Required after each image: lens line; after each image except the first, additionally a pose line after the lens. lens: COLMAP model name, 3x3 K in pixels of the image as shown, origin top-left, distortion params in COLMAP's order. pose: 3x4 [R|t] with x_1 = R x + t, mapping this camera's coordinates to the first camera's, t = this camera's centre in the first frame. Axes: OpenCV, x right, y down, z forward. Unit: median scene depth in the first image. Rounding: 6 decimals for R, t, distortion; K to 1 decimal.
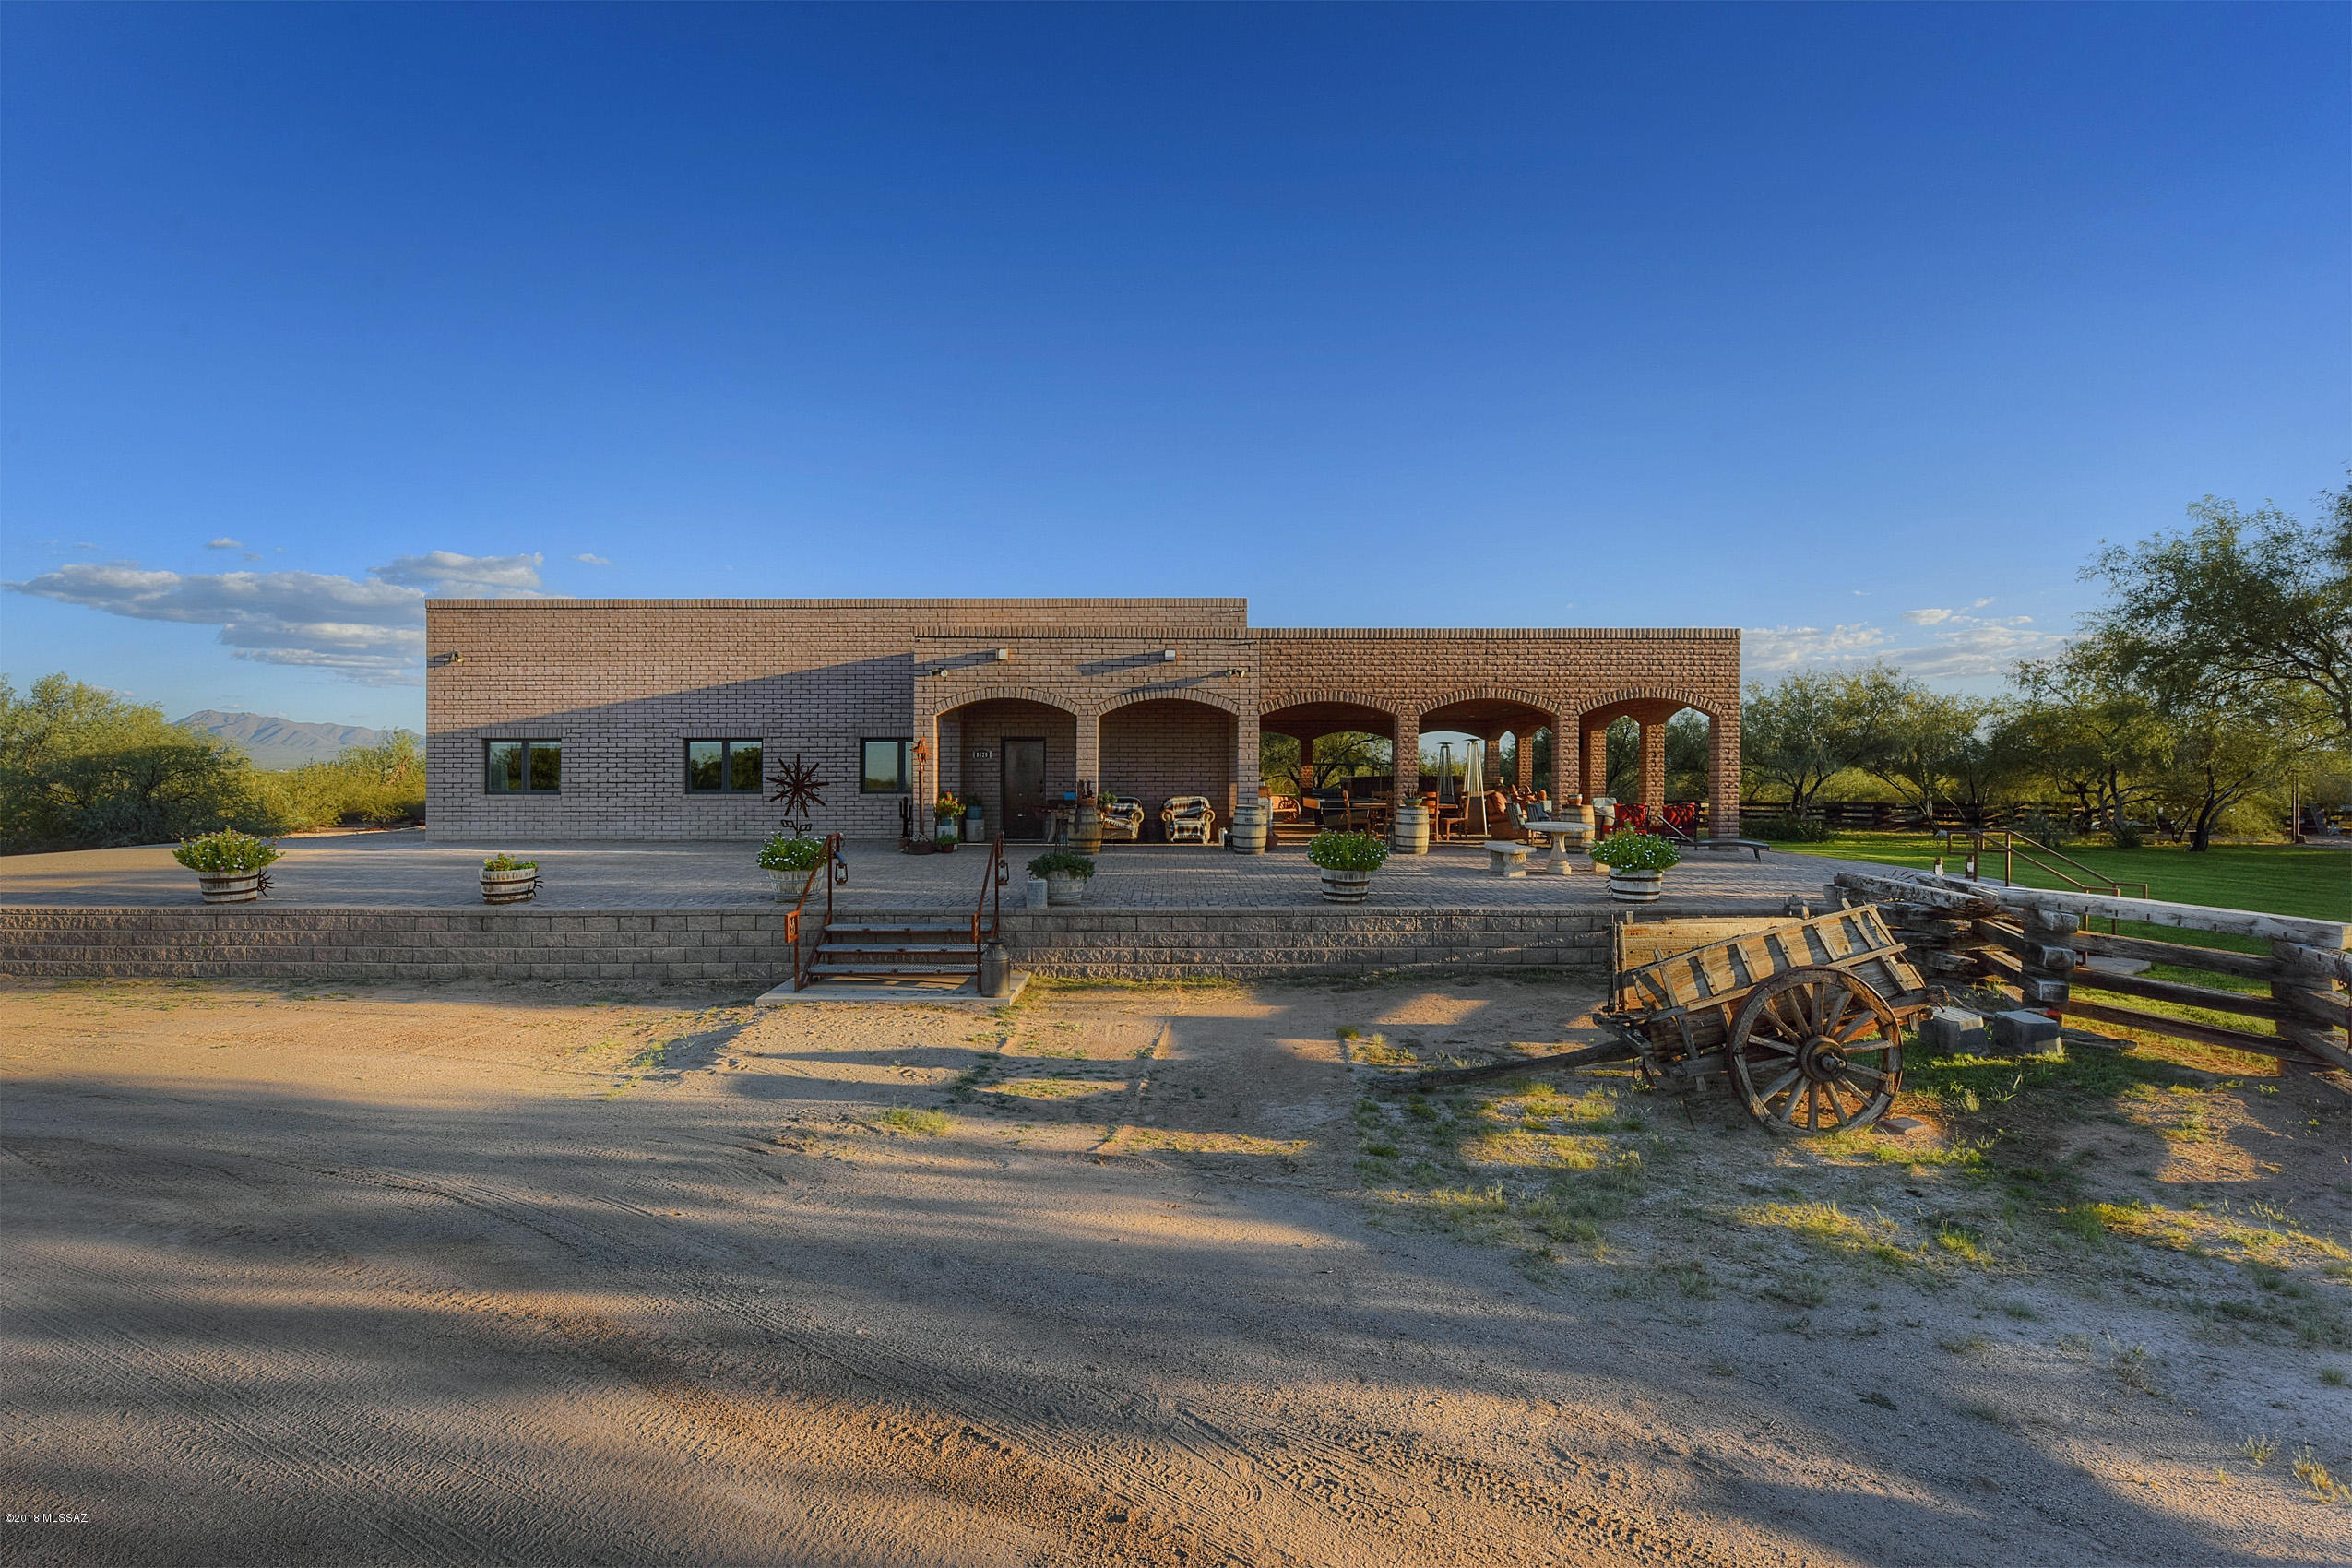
lens RADIAL K [[1056.8, 0, 1166.8], [0, 1056.8, 779.5], [0, 0, 1]] dist [-0.005451, 0.000049]
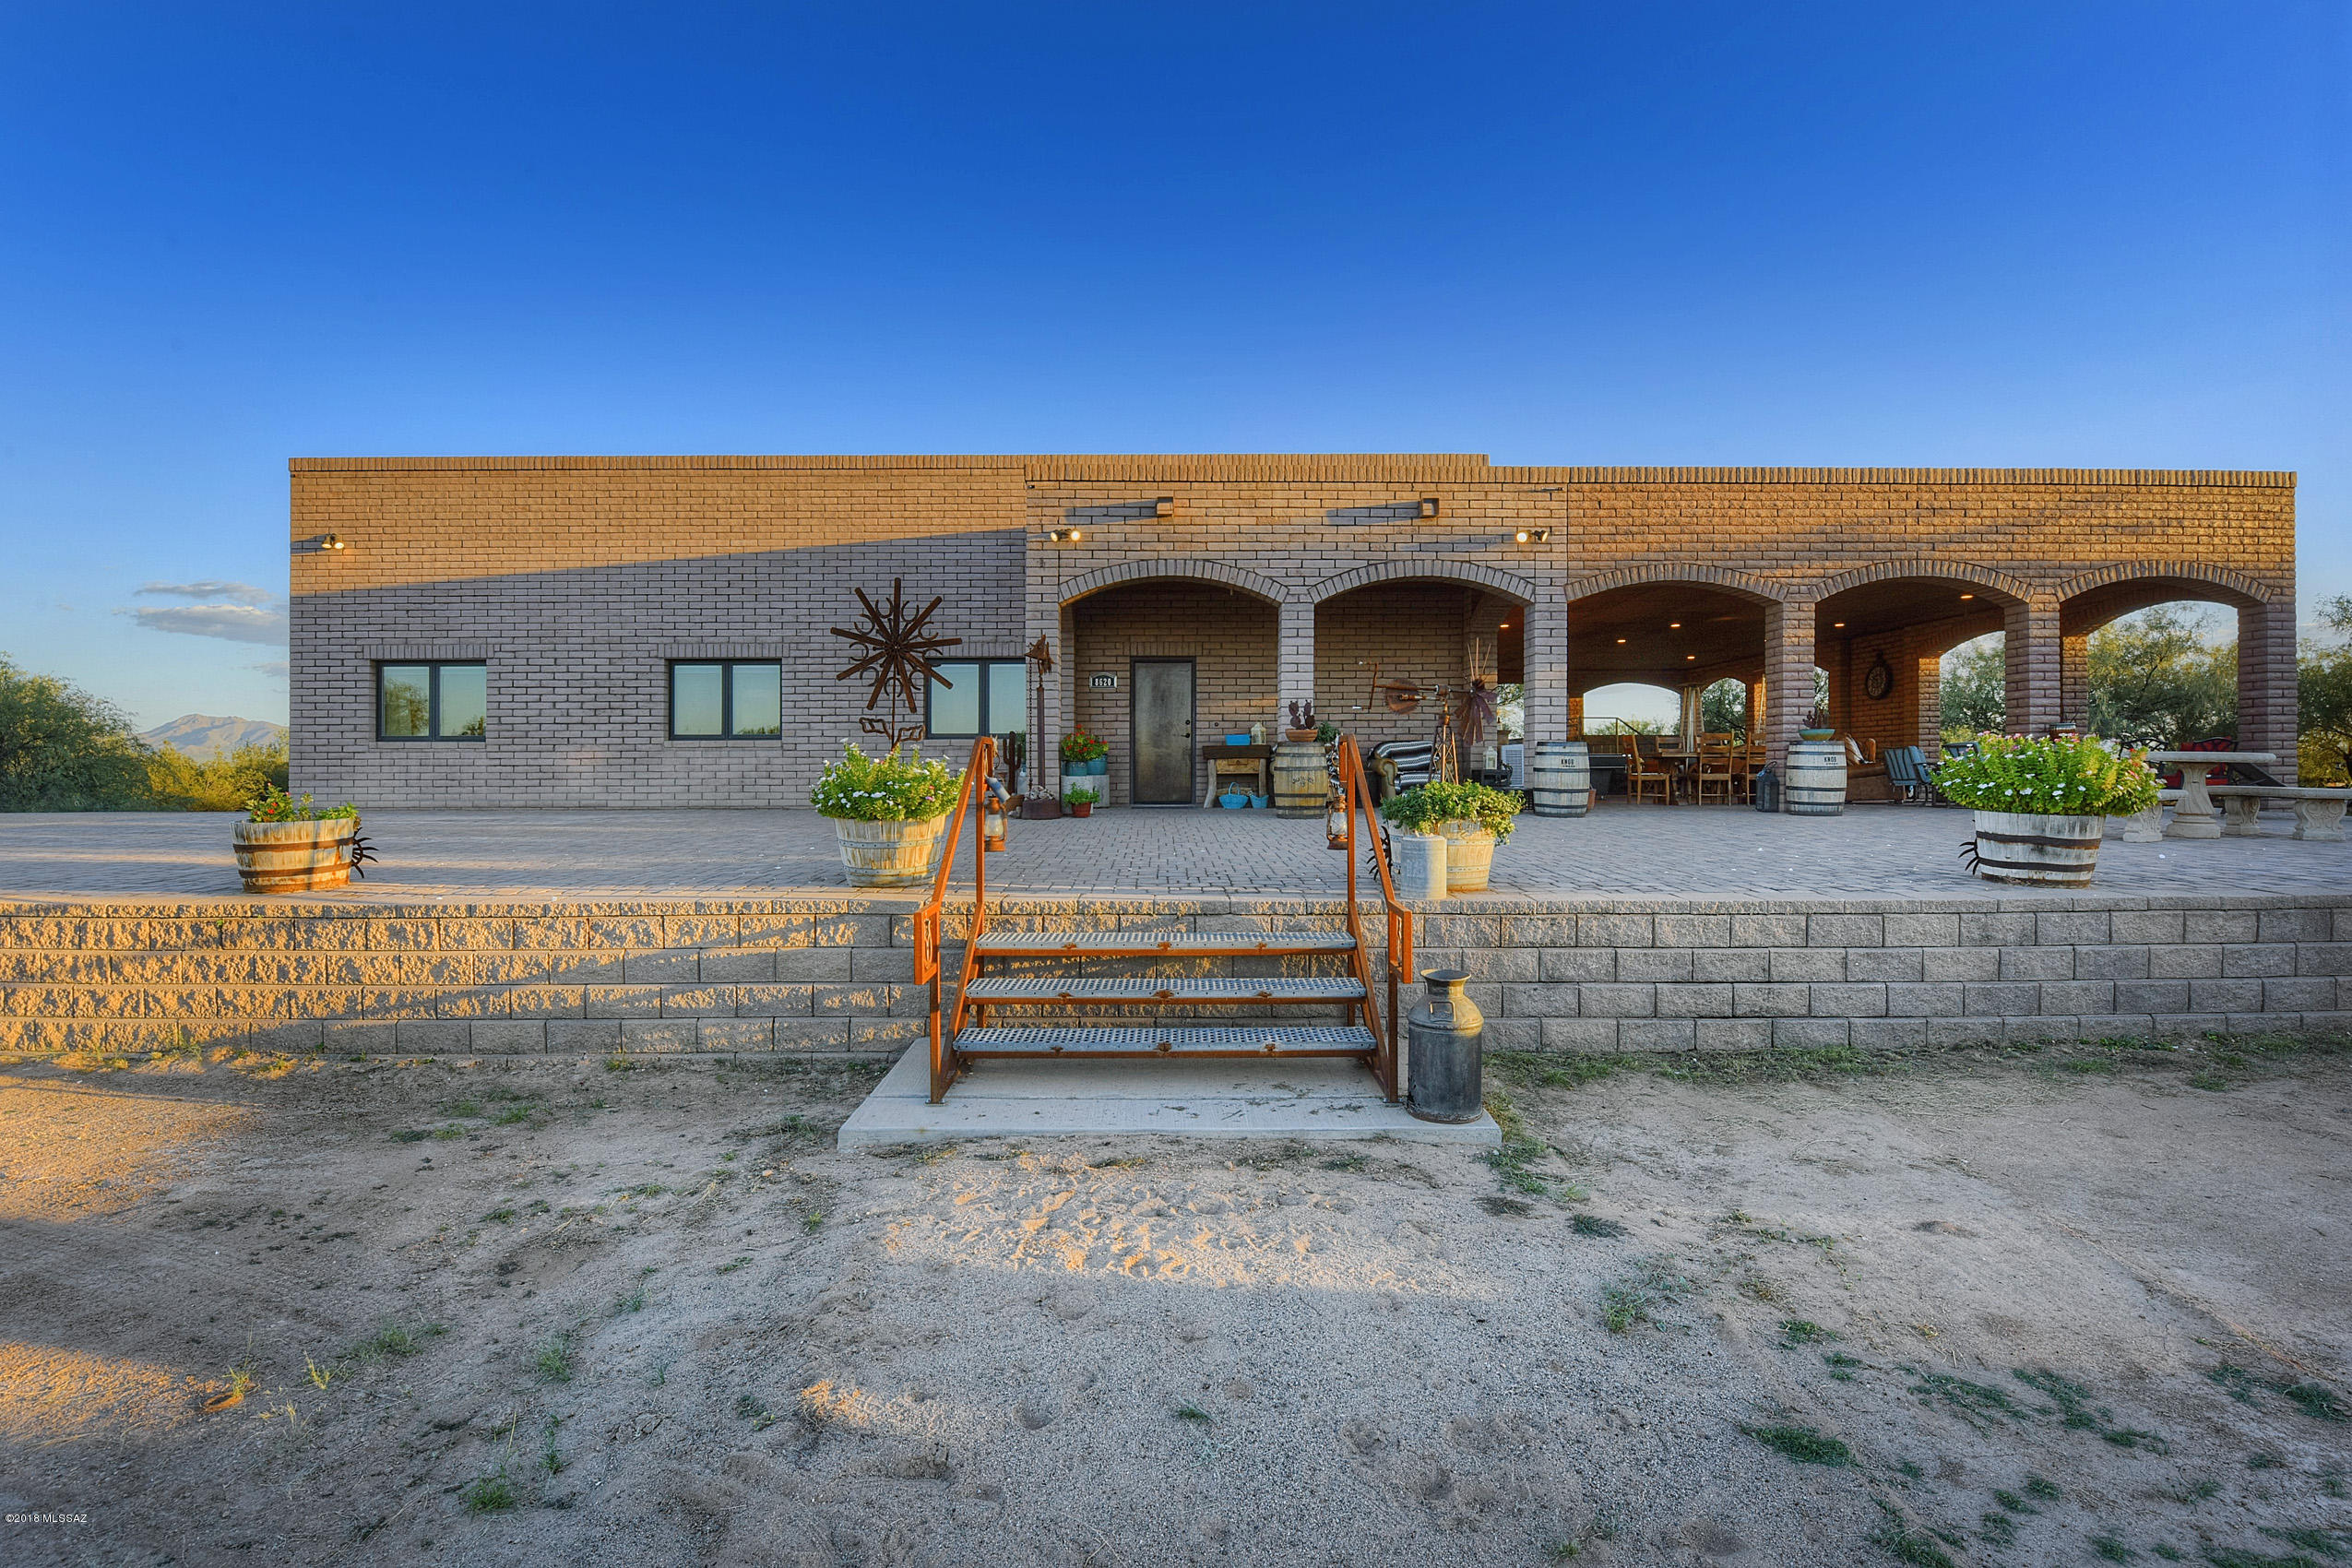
lens RADIAL K [[1056.8, 0, 1171.3], [0, 1056.8, 779.0], [0, 0, 1]] dist [-0.005451, 0.000049]
pose [[0.999922, -0.001389, 0.012407, -0.159791], [0.001401, 0.999999, -0.000978, 0.046806], [-0.012406, 0.000996, 0.999923, 0.359550]]
